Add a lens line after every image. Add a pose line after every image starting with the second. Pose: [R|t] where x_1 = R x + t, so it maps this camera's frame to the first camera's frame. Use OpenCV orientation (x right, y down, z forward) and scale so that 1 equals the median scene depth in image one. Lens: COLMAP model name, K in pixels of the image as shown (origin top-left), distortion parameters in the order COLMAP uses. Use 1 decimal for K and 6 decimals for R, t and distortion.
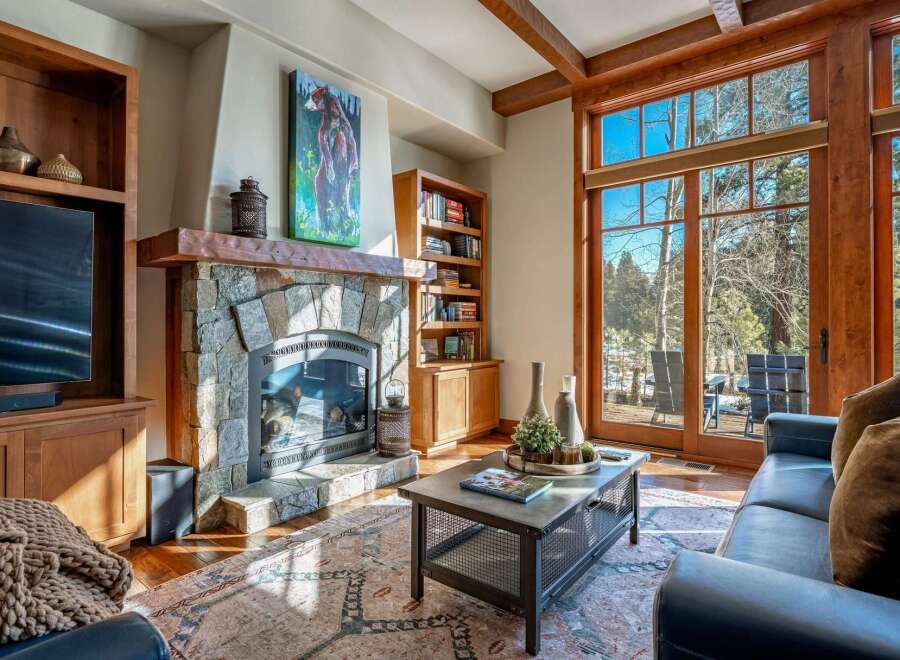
lens RADIAL K [[492.6, 0, 450.3], [0, 492.6, 327.1], [0, 0, 1]] dist [-0.001190, -0.000089]
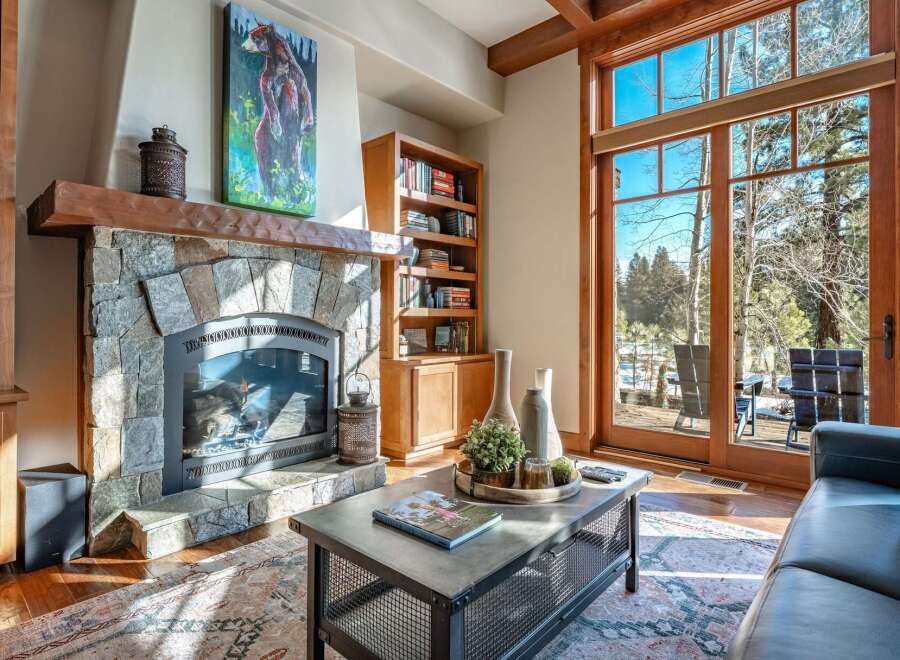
lens RADIAL K [[498.2, 0, 448.9], [0, 498.2, 321.9], [0, 0, 1]] dist [-0.002110, 0.001275]
pose [[0.998124, 0.004210, -0.061082, 0.101286], [-0.004520, 0.999978, -0.004932, 0.022789], [0.061060, 0.005199, 0.998121, 0.159205]]
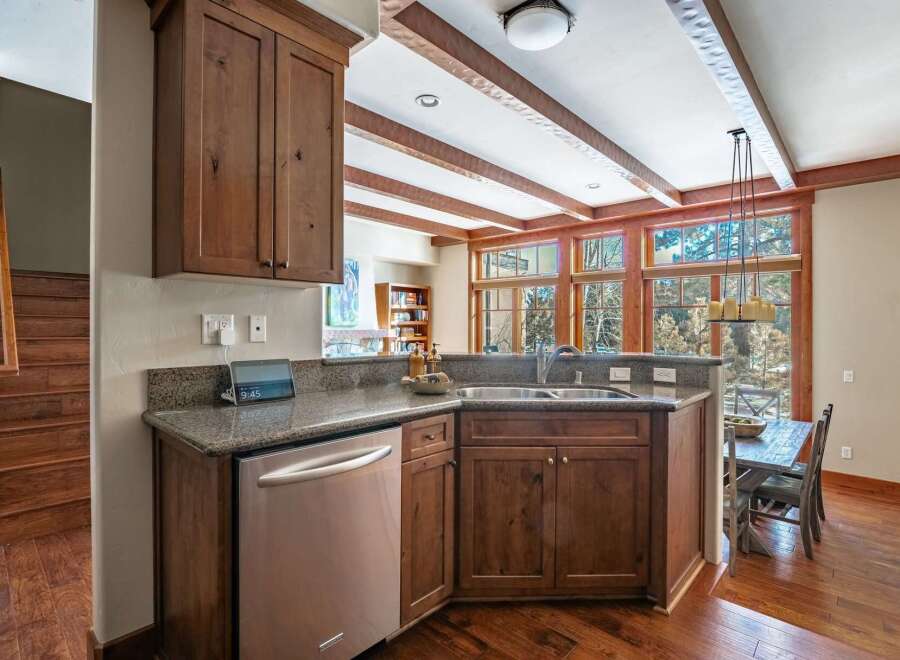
lens RADIAL K [[456.2, 0, 449.1], [0, 456.2, 332.8], [0, 0, 1]] dist [-0.010397, -0.001006]
pose [[0.997574, 0.012506, -0.068476, 0.393962], [-0.011948, 0.999892, 0.008553, -0.156575], [0.068576, -0.007714, 0.997616, -1.118417]]
